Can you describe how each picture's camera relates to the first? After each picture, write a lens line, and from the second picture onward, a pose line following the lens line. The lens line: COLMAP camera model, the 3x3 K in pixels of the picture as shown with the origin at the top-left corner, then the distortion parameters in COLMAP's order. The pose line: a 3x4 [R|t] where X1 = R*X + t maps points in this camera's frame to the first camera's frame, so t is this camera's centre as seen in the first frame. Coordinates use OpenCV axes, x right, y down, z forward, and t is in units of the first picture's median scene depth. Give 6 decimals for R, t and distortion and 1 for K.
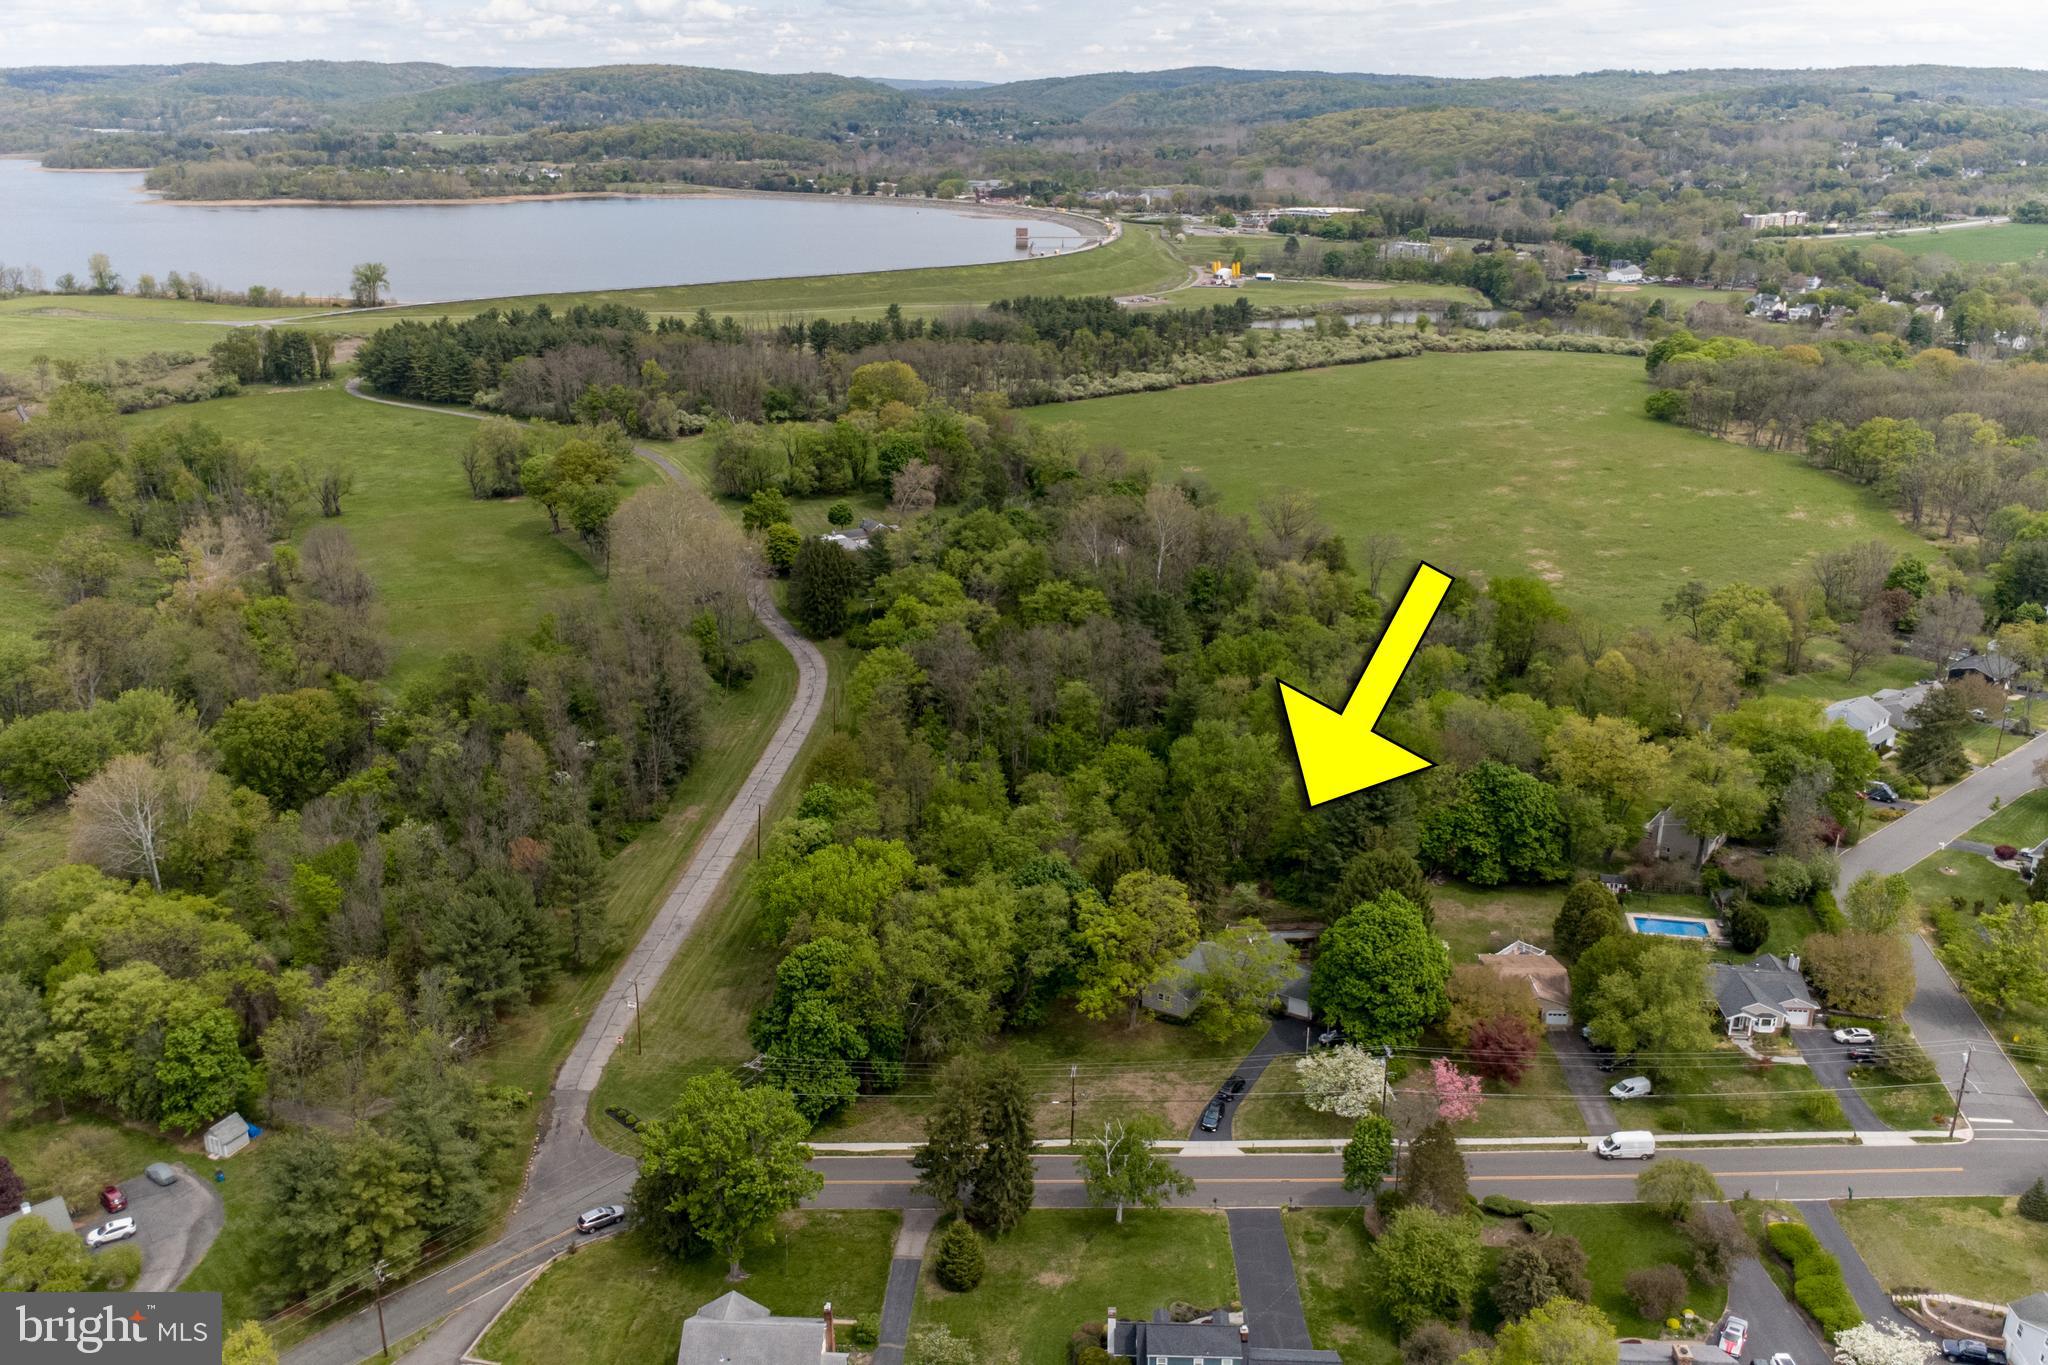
lens RADIAL K [[1696.8, 0, 1024.2], [0, 1696.8, 680.4], [0, 0, 1]] dist [0.015043, 0.005346]
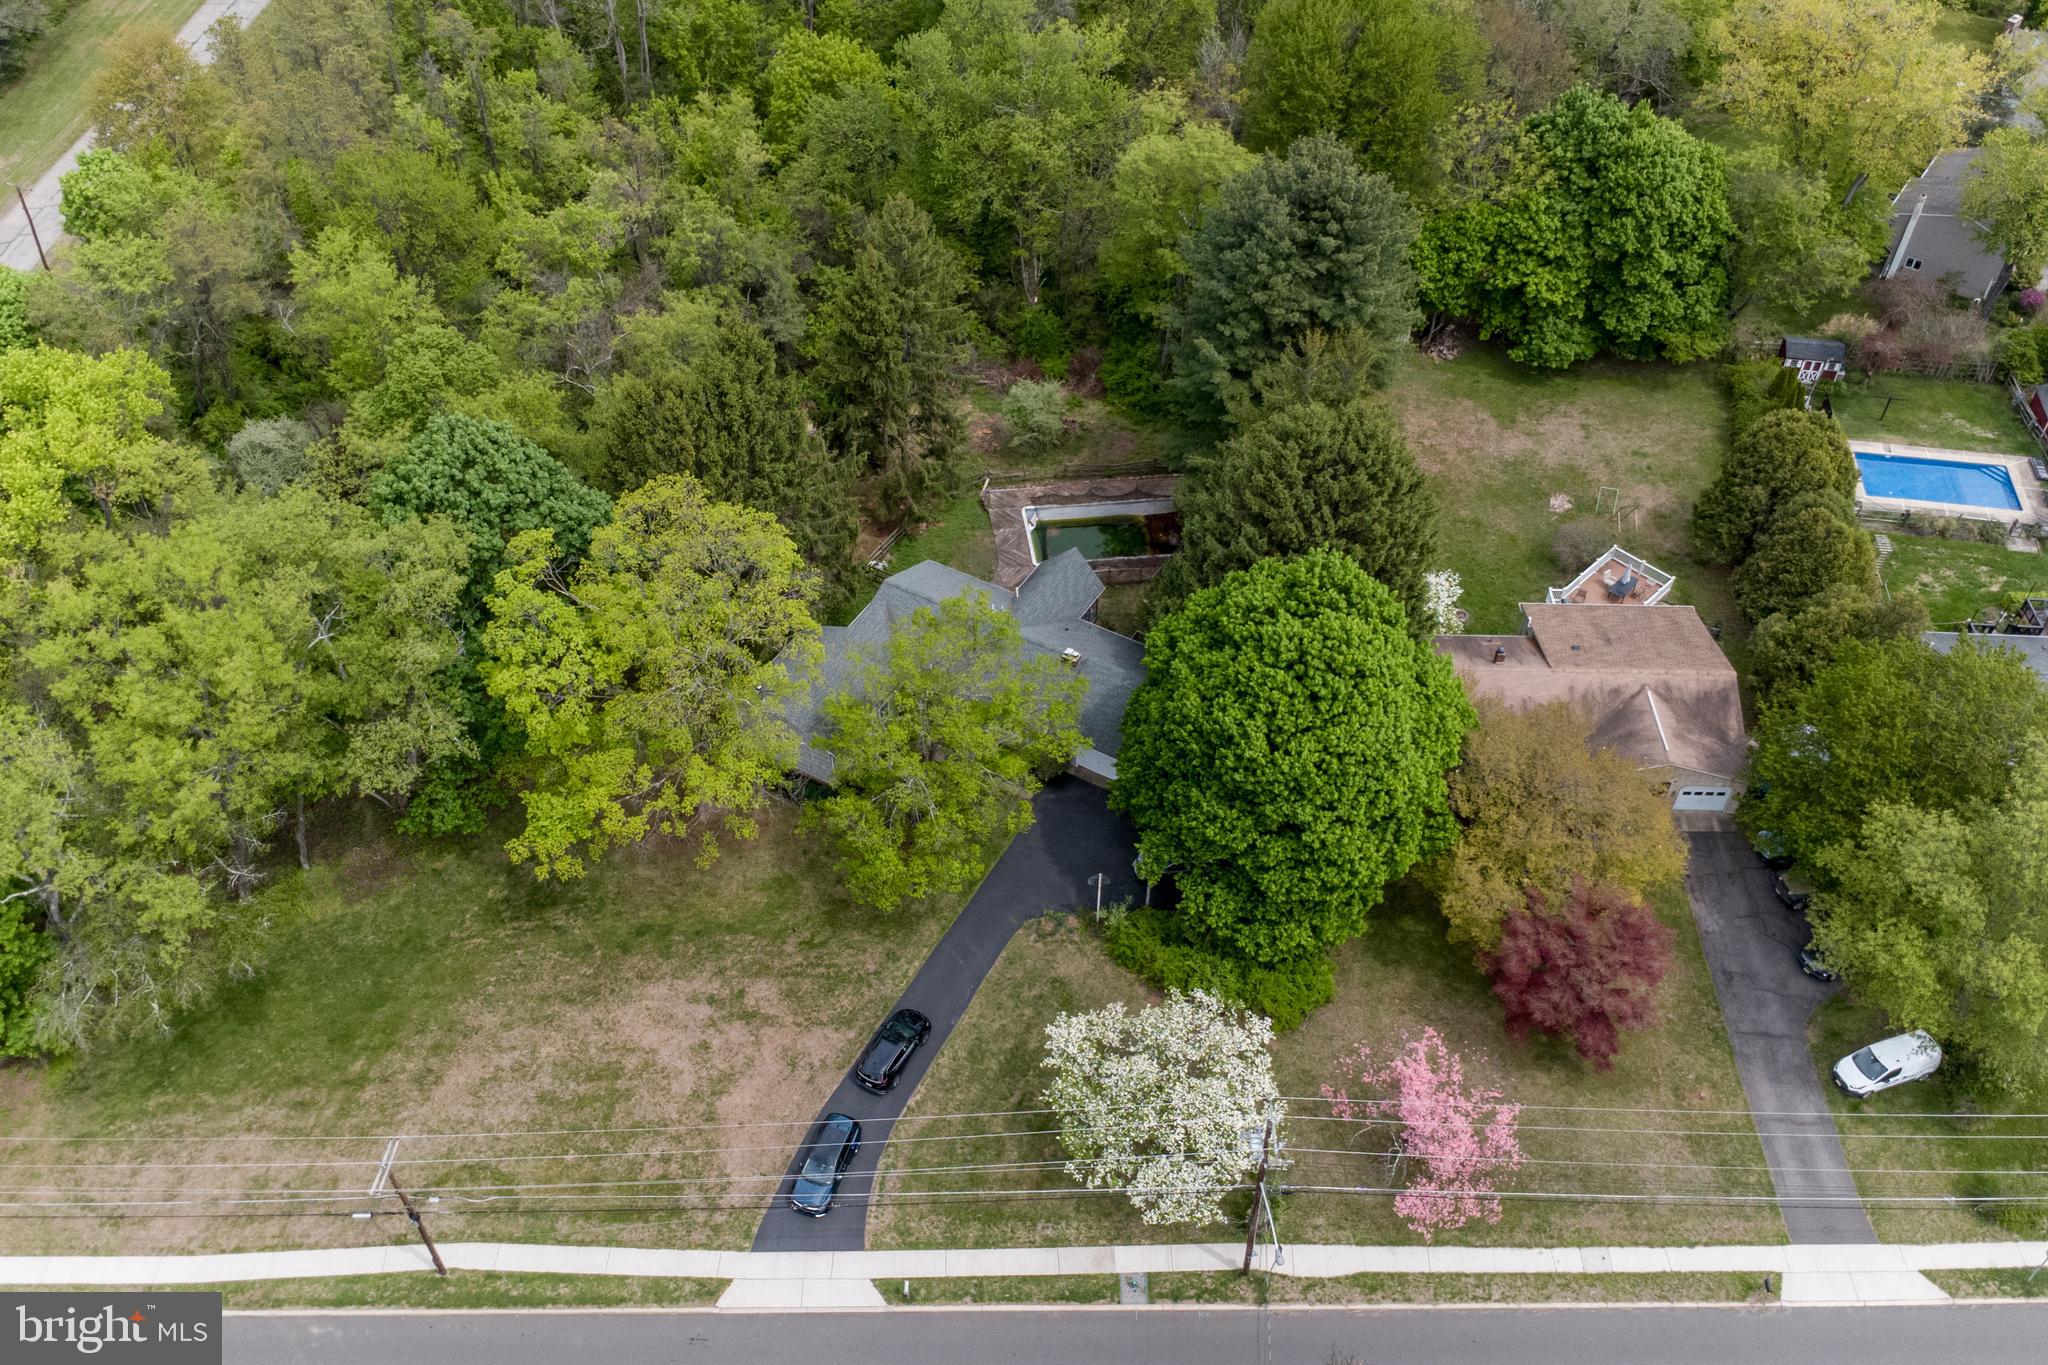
lens RADIAL K [[1696.8, 0, 1023.9], [0, 1696.8, 682.3], [0, 0, 1]] dist [0.015043, 0.005346]
pose [[0.999782, -0.009683, 0.018521, 0.120274], [0.000413, 0.895167, 0.445730, -0.013732], [-0.020895, -0.445625, 0.894976, 0.557699]]
